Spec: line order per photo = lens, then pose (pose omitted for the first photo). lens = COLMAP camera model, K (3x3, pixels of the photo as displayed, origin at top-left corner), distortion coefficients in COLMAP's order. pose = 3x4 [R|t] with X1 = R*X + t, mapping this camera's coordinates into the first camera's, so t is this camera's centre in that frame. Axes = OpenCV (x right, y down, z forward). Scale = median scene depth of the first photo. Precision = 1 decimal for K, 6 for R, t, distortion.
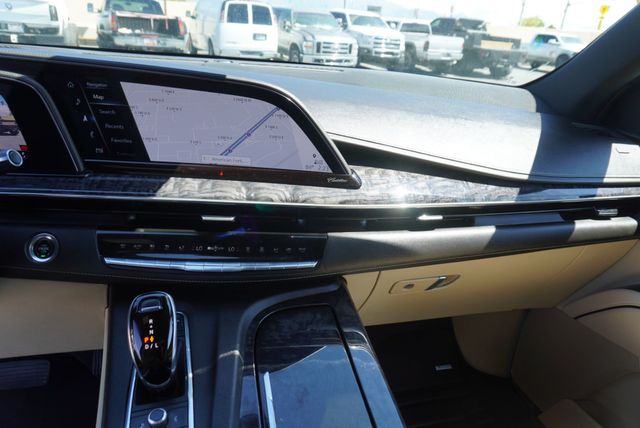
lens RADIAL K [[451.4, 0, 318.5], [0, 451.4, 213.8], [0, 0, 1]] dist [-0.013708, 0.023798]
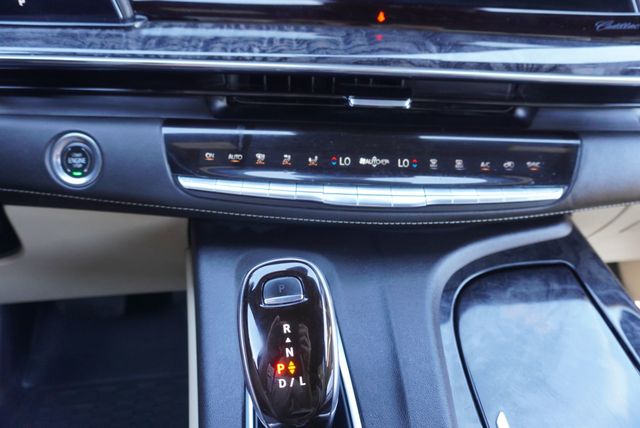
lens RADIAL K [[451.4, 0, 316.9], [0, 451.4, 218.0], [0, 0, 1]] dist [-0.013708, 0.023798]
pose [[0.989728, 0.027957, -0.140206, -0.225513], [0.004411, 0.974256, 0.225403, 0.020919], [0.142898, -0.223706, 0.964124, 0.471748]]
